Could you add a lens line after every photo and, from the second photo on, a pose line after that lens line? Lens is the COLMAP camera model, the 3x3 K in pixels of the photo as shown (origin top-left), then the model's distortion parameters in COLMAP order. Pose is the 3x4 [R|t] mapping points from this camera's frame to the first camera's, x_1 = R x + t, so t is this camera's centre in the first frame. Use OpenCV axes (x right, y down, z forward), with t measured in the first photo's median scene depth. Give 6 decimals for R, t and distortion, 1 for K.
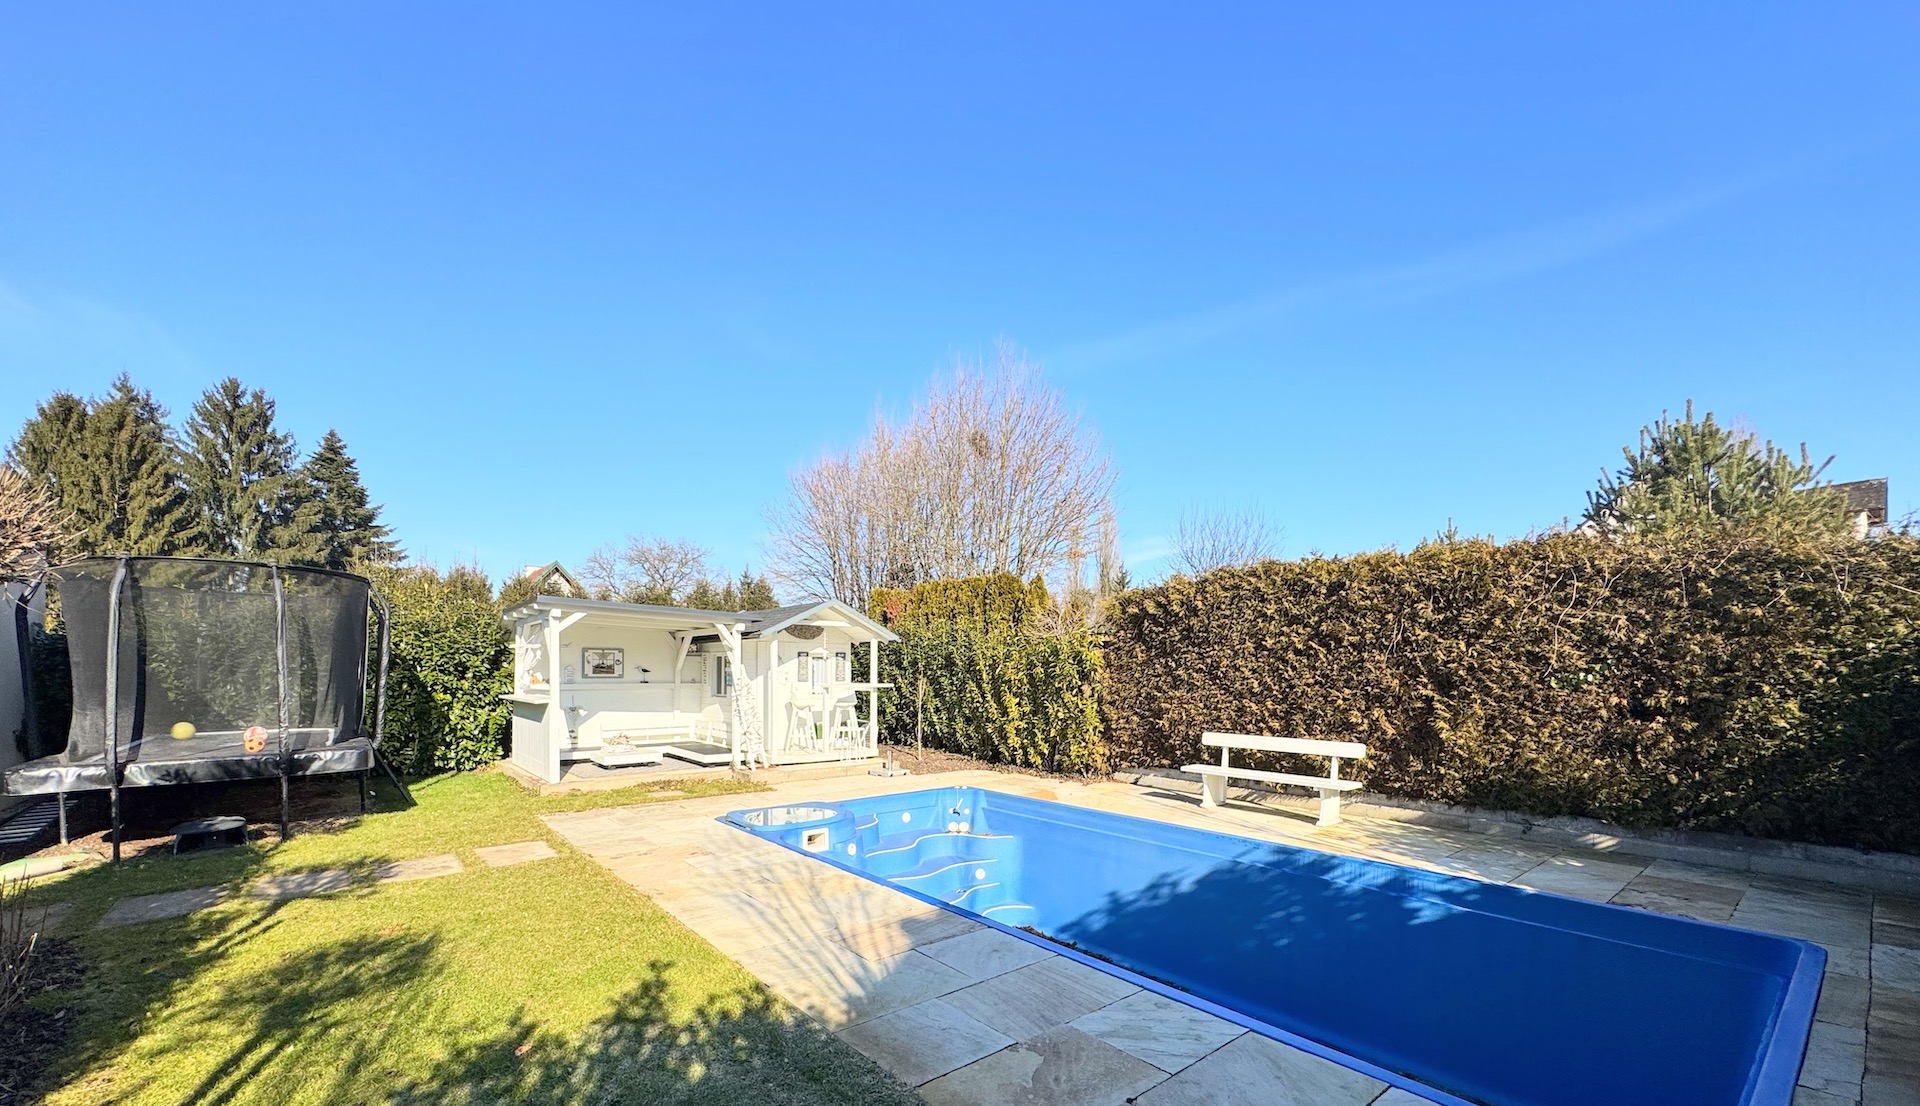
lens RADIAL K [[774.2, 0, 960.0], [0, 774.2, 553.0], [0, 0, 1]] dist [-0.001048, -0.000034]
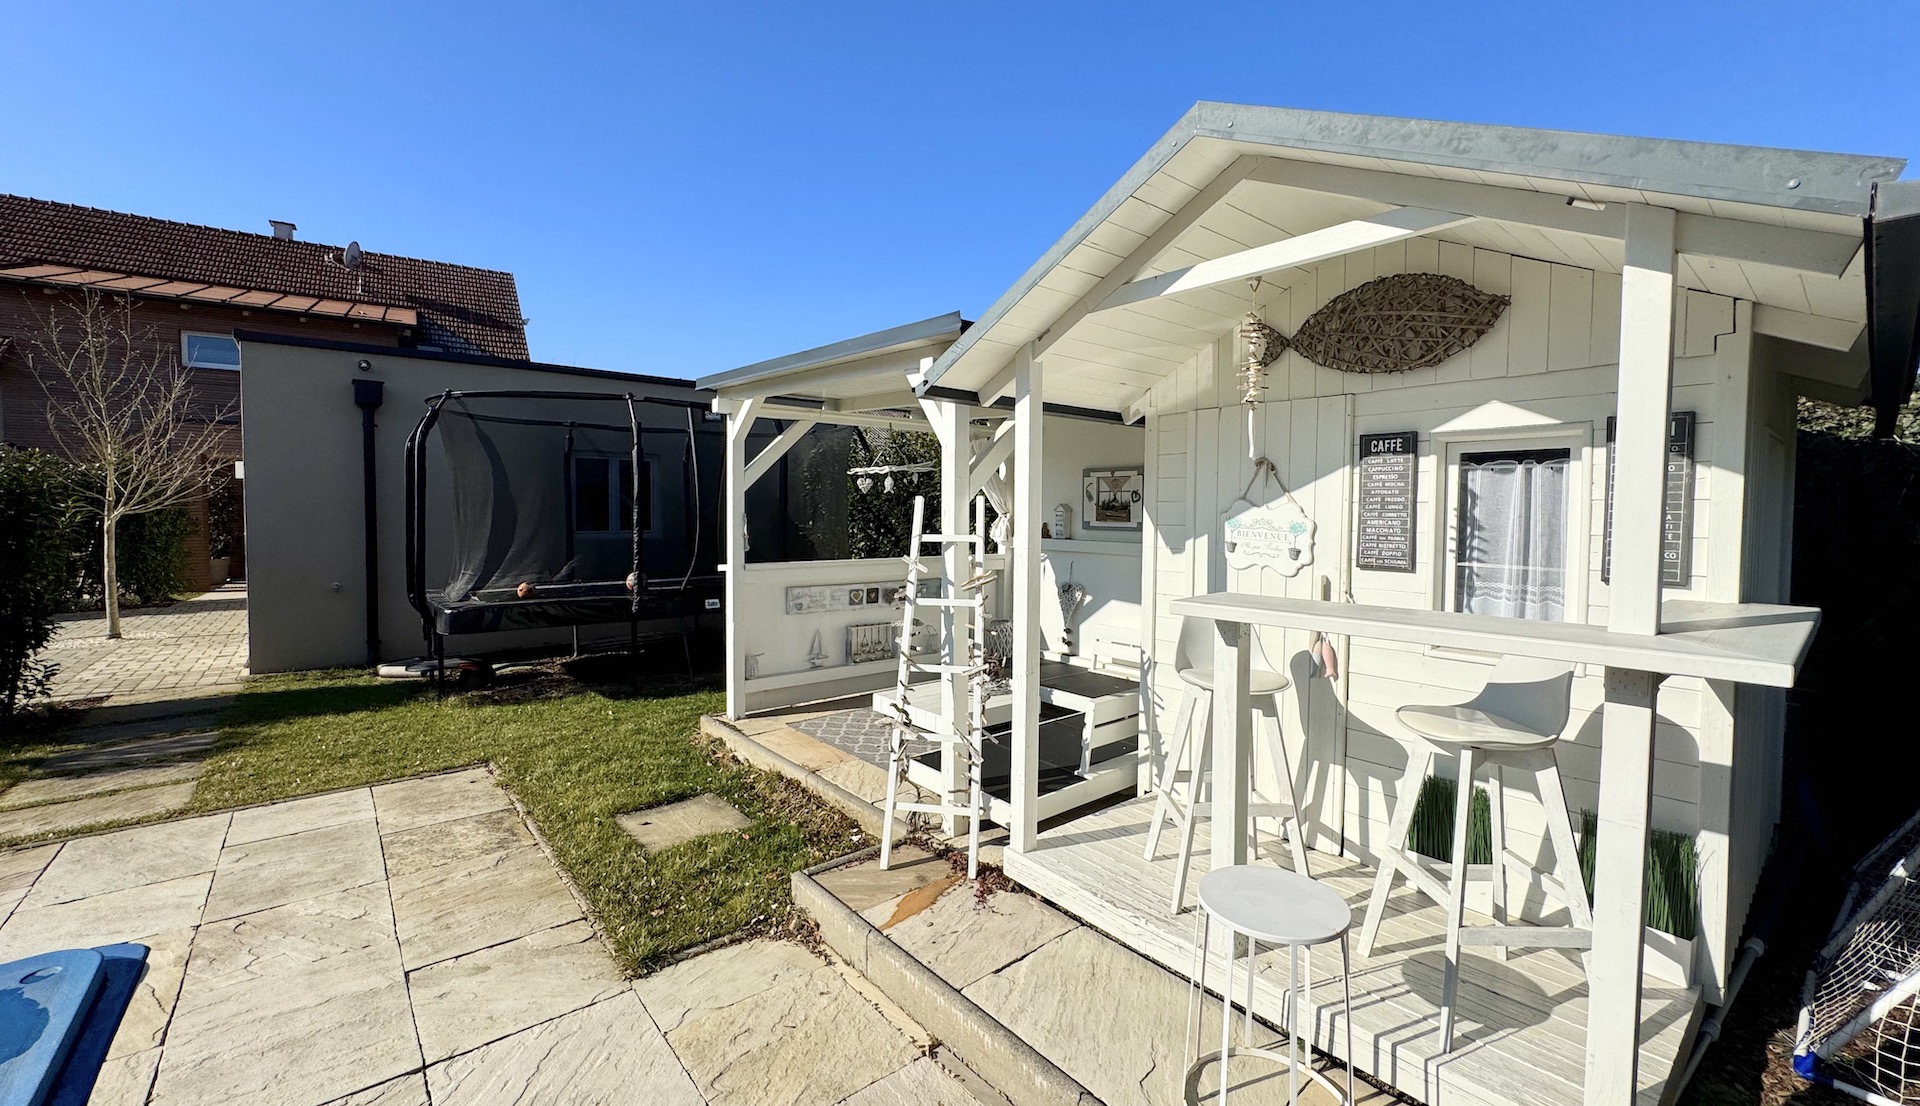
lens RADIAL K [[774.2, 0, 960.0], [0, 774.2, 553.0], [0, 0, 1]] dist [-0.001048, -0.000034]
pose [[0.005063, 0.055334, -0.998455, 0.010791], [0.146984, 0.987582, 0.055477, 0.132634], [0.989126, -0.147038, -0.003134, 0.887323]]
